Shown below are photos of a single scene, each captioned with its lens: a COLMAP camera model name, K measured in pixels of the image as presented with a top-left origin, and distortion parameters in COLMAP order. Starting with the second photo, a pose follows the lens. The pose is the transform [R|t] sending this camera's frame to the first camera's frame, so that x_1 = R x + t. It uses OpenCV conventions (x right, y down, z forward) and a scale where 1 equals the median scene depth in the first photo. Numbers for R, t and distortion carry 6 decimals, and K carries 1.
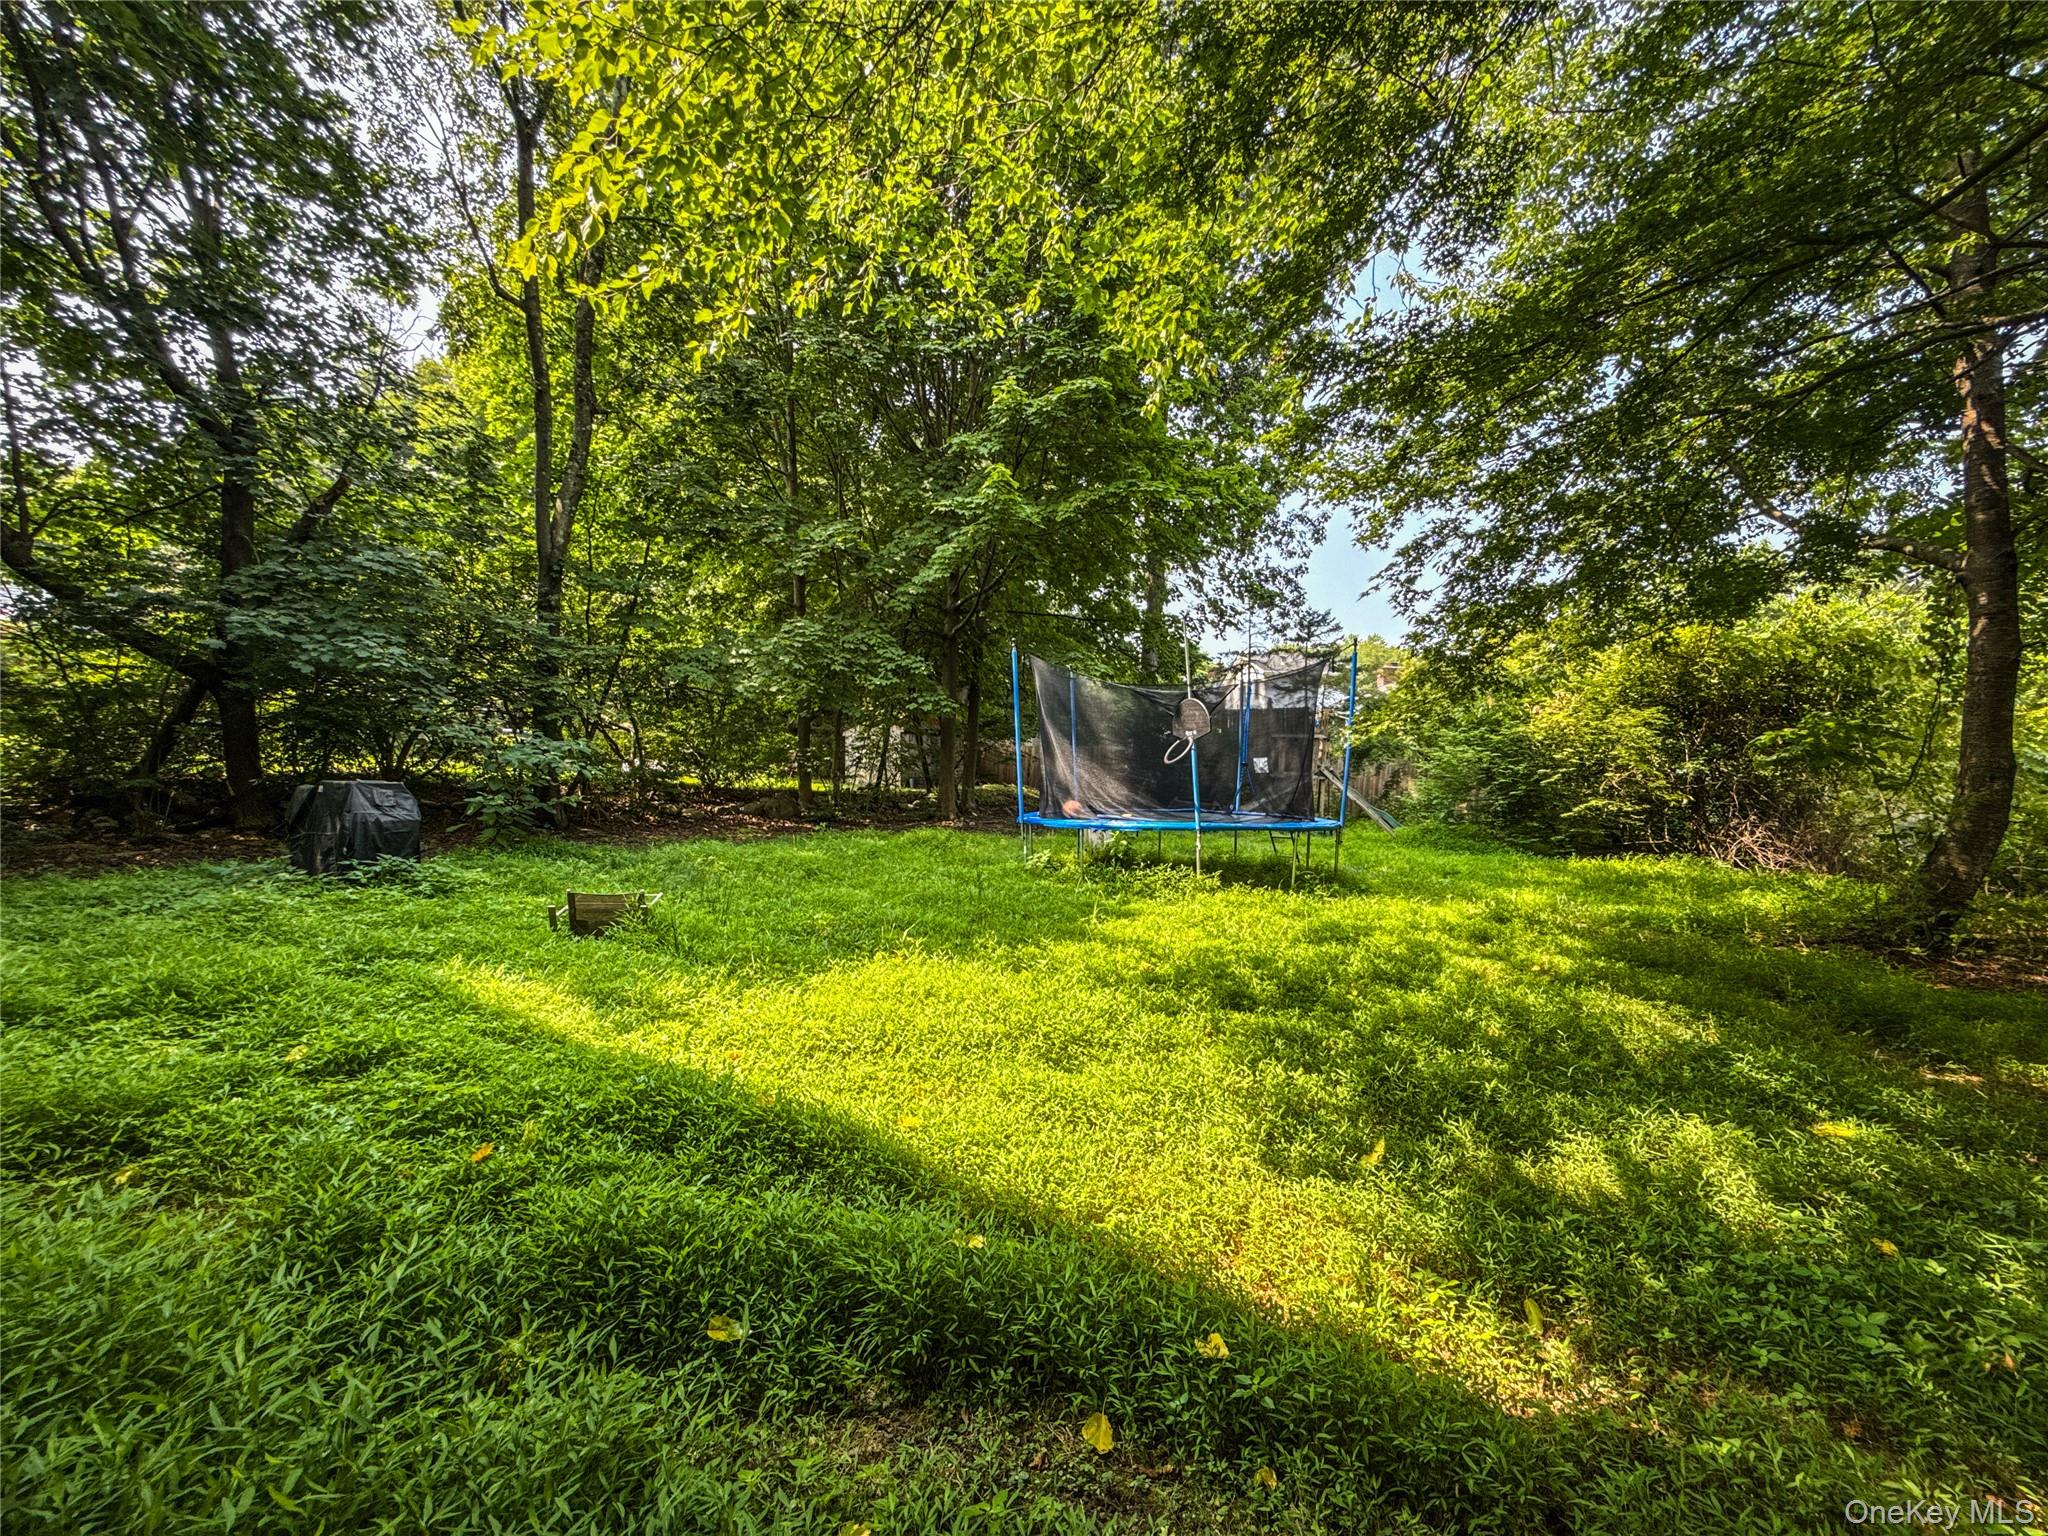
lens RADIAL K [[818.6, 0, 1024.0], [0, 818.6, 768.0], [0, 0, 1]] dist [0.001378, -0.000473]
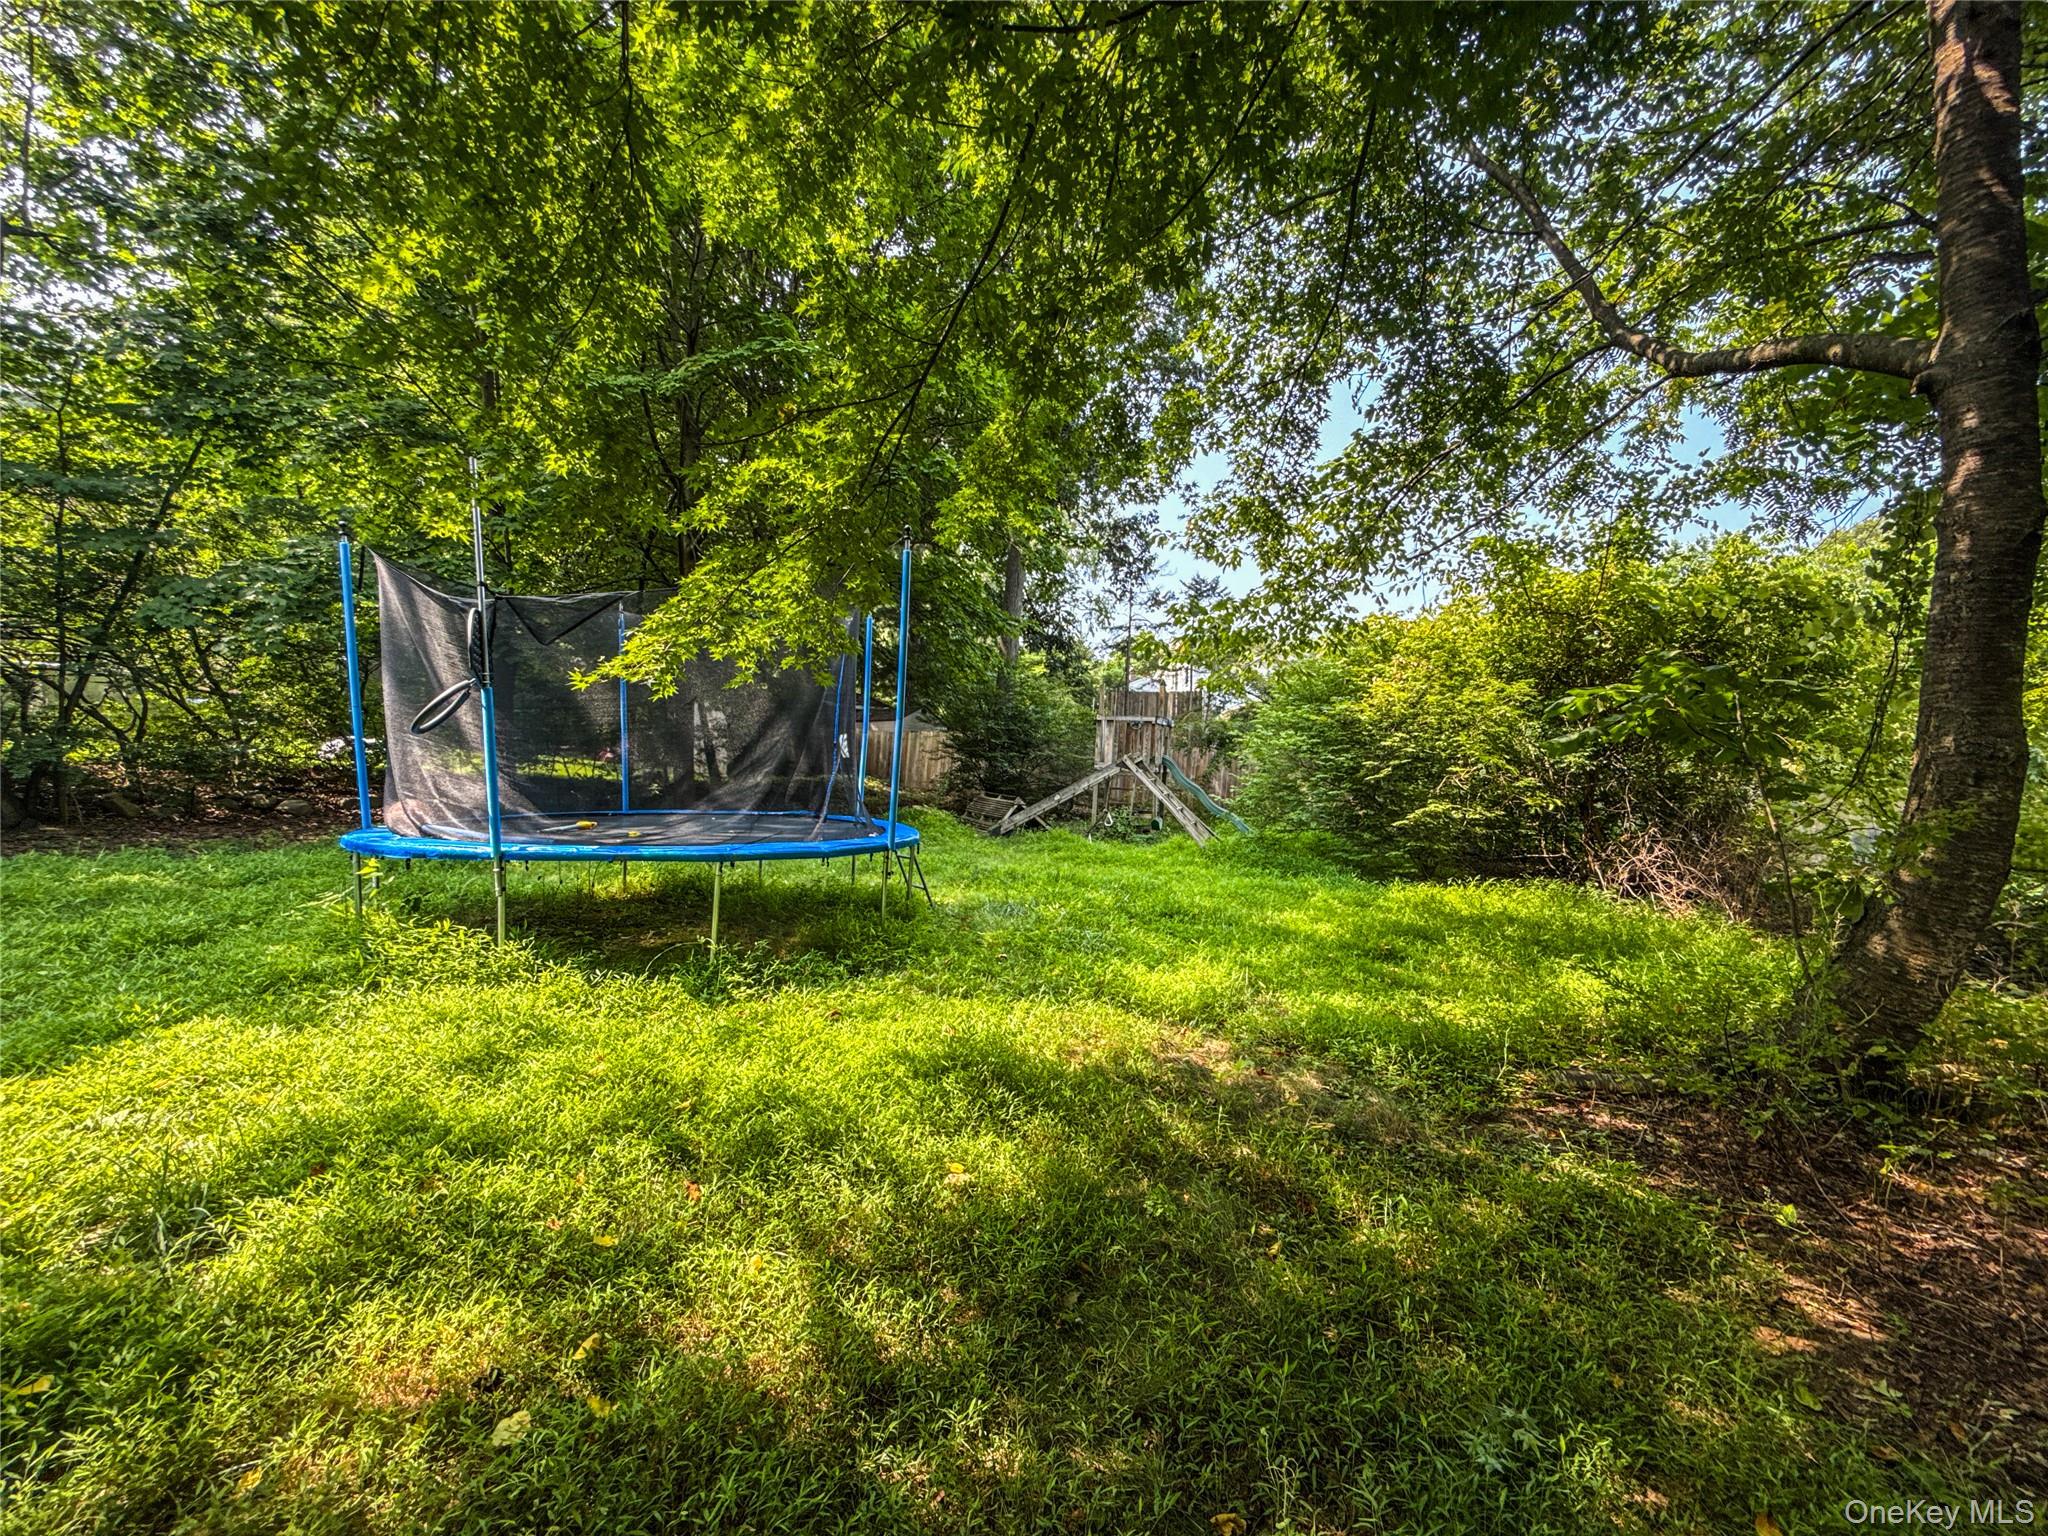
lens RADIAL K [[818.6, 0, 1024.0], [0, 818.6, 768.0], [0, 0, 1]] dist [0.001378, -0.000473]
pose [[0.999815, 0.010095, 0.016347, 0.360687], [-0.010257, 0.999899, 0.009807, 0.004045], [-0.016247, -0.009973, 0.999818, 0.311727]]
